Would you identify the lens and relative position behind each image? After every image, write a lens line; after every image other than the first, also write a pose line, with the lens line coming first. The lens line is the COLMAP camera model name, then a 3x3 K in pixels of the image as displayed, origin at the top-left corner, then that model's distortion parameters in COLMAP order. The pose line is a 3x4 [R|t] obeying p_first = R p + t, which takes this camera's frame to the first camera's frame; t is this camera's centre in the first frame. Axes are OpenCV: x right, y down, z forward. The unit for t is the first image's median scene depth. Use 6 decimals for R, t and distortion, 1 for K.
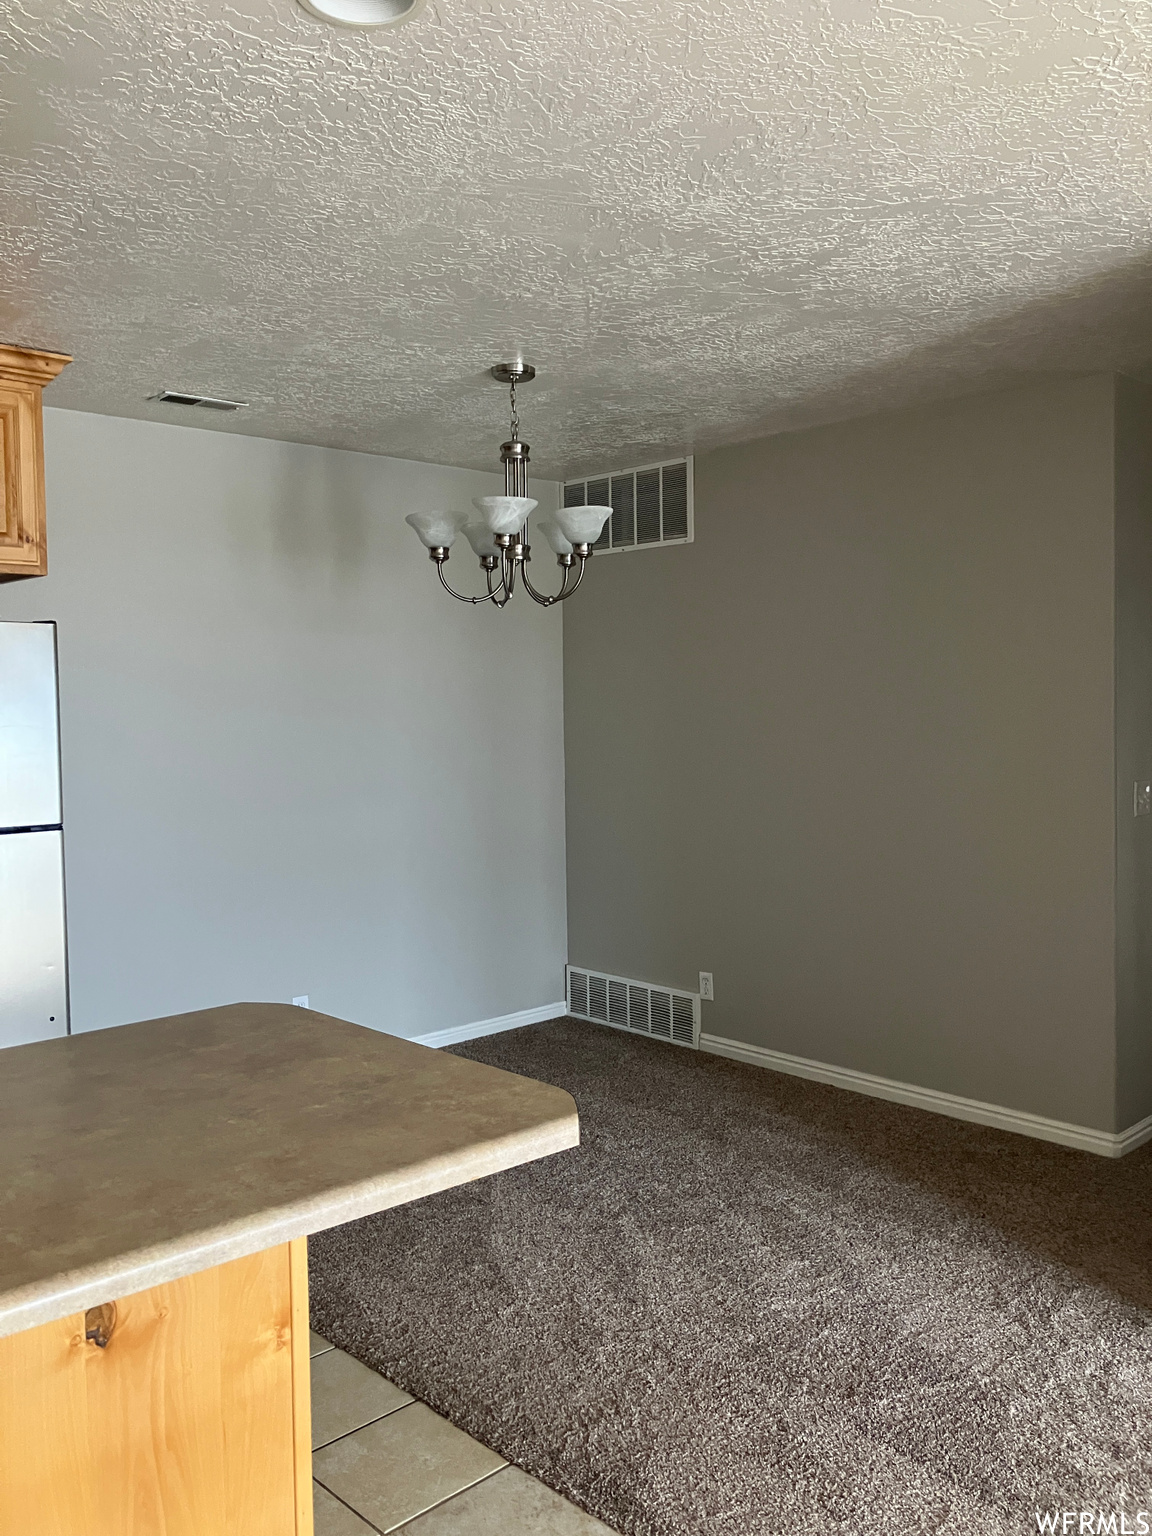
lens RADIAL K [[1259.0, 0, 570.7], [0, 1259.0, 752.3], [0, 0, 1]] dist [0.071201, -0.130550]
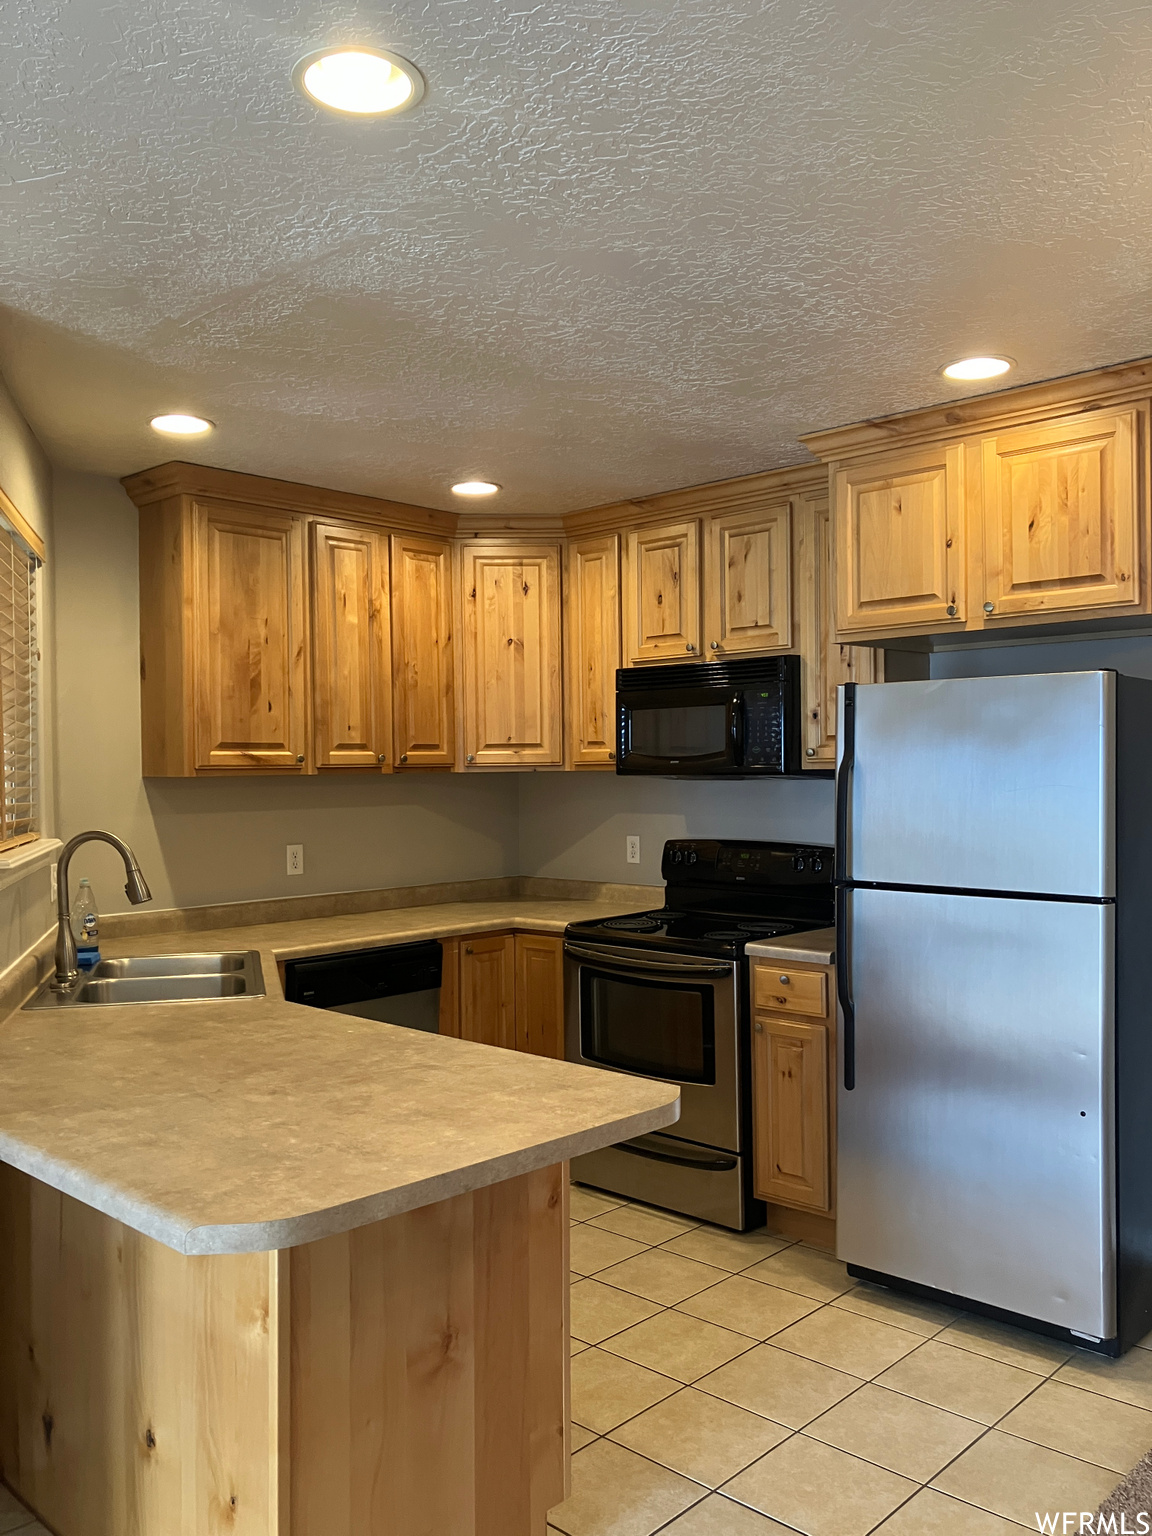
lens RADIAL K [[1259.0, 0, 570.7], [0, 1259.0, 752.3], [0, 0, 1]] dist [0.071201, -0.130550]
pose [[0.052894, 0.001965, -0.998598, 0.915004], [-0.026684, 0.999644, 0.000554, -0.068530], [0.998244, 0.026617, 0.052927, 1.160246]]
